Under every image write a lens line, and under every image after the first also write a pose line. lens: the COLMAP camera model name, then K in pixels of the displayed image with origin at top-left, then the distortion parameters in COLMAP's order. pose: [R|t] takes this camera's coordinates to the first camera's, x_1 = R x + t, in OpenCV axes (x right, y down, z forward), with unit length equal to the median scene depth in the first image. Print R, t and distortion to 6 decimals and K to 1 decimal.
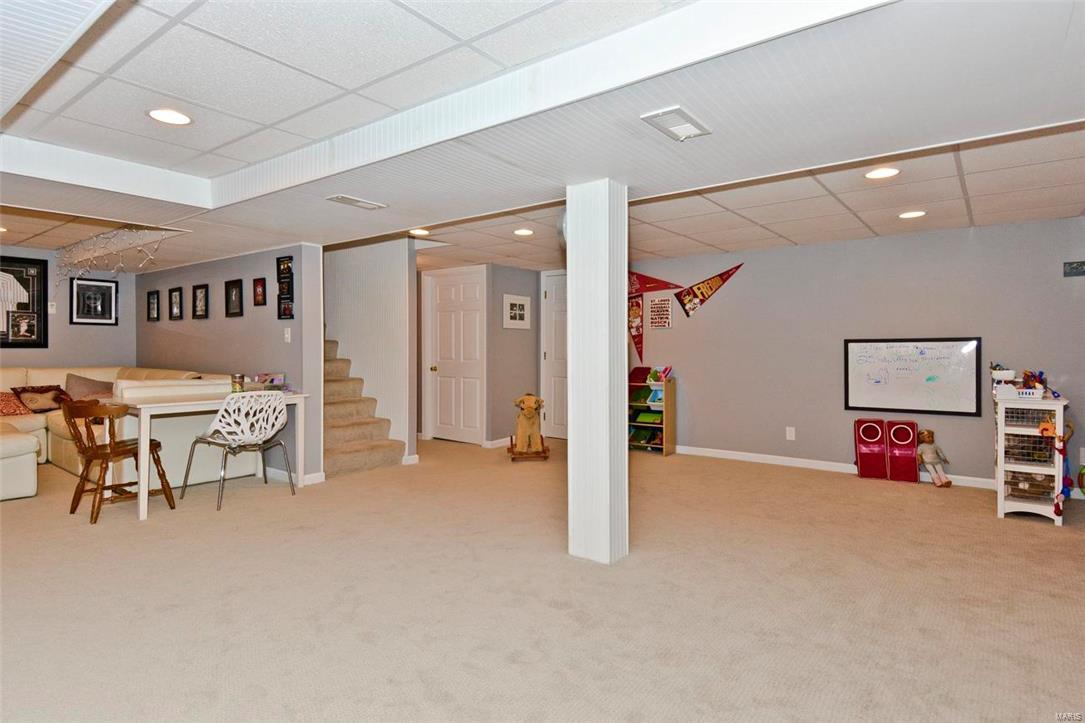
lens RADIAL K [[573.2, 0, 542.2], [0, 573.2, 357.5], [0, 0, 1]] dist [0.064928, -0.044786]
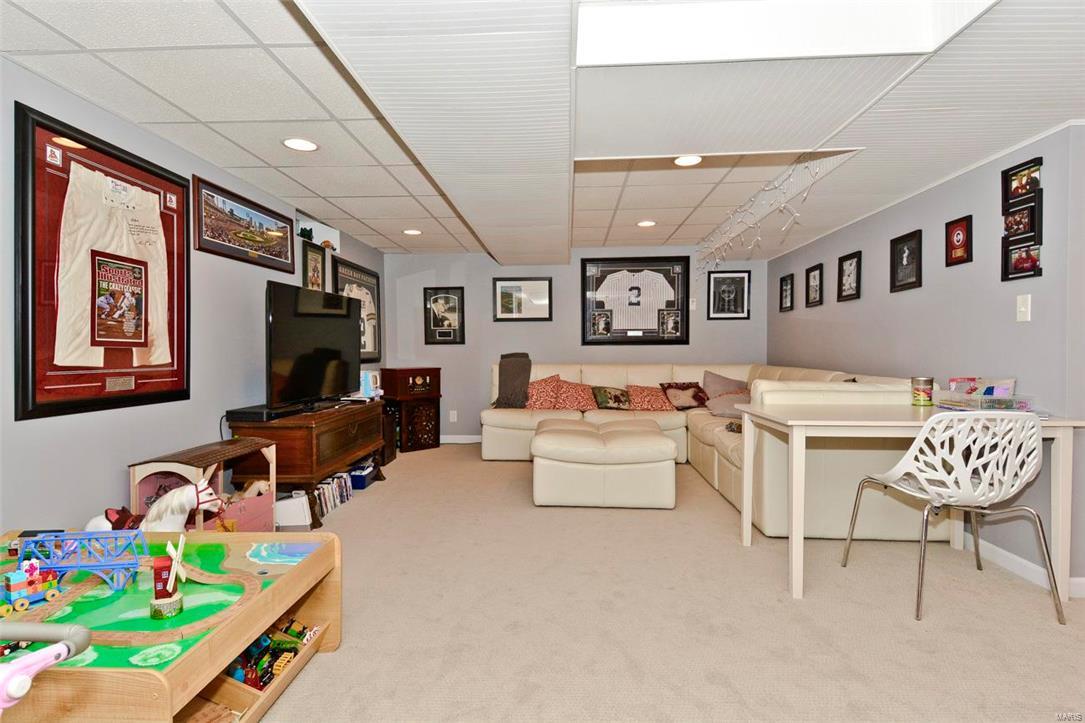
lens RADIAL K [[573.2, 0, 542.2], [0, 573.2, 357.5], [0, 0, 1]] dist [0.064928, -0.044786]
pose [[0.574037, 0.002503, -0.818826, -0.234463], [-0.005698, 0.999983, -0.000938, 0.010203], [0.818810, 0.005204, 0.574042, 0.296581]]
